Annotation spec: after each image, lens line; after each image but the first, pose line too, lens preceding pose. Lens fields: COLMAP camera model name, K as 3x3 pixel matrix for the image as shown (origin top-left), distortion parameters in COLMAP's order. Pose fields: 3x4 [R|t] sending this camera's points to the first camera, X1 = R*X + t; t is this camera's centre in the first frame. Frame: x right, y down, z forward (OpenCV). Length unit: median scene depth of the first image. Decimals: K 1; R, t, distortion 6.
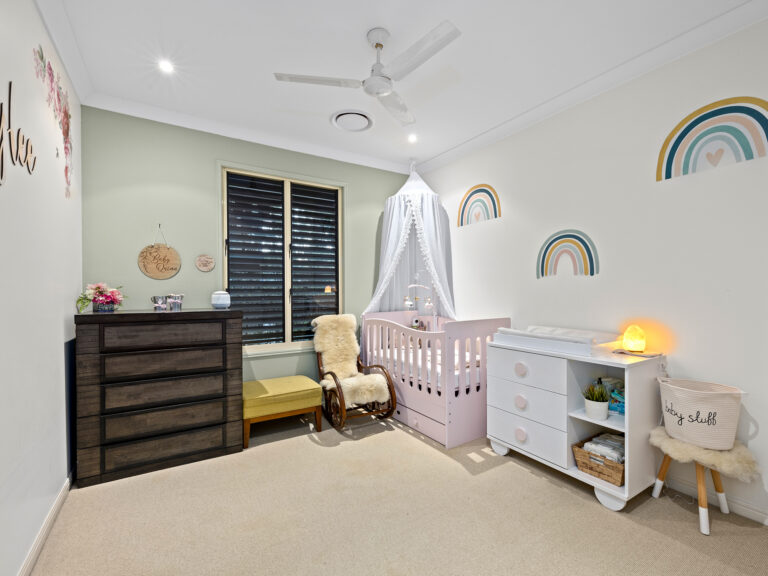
lens RADIAL K [[346.8, 0, 382.4], [0, 346.8, 286.9], [0, 0, 1]] dist [-0.001979, -0.000179]
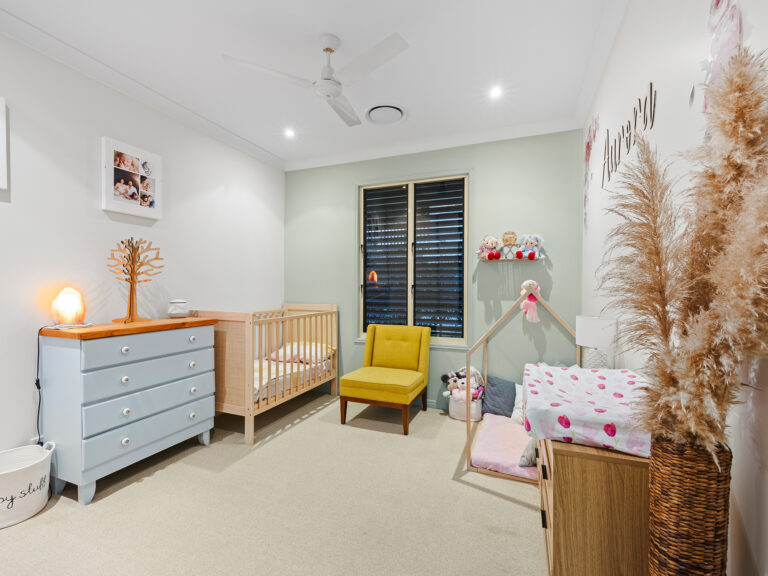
lens RADIAL K [[346.8, 0, 382.4], [0, 346.8, 286.9], [0, 0, 1]] dist [-0.001979, -0.000179]
pose [[0.577057, 0.006921, -0.816675, 0.553719], [-0.002317, 0.999974, 0.006838, 0.007376], [0.816701, -0.002053, 0.577058, 0.309556]]
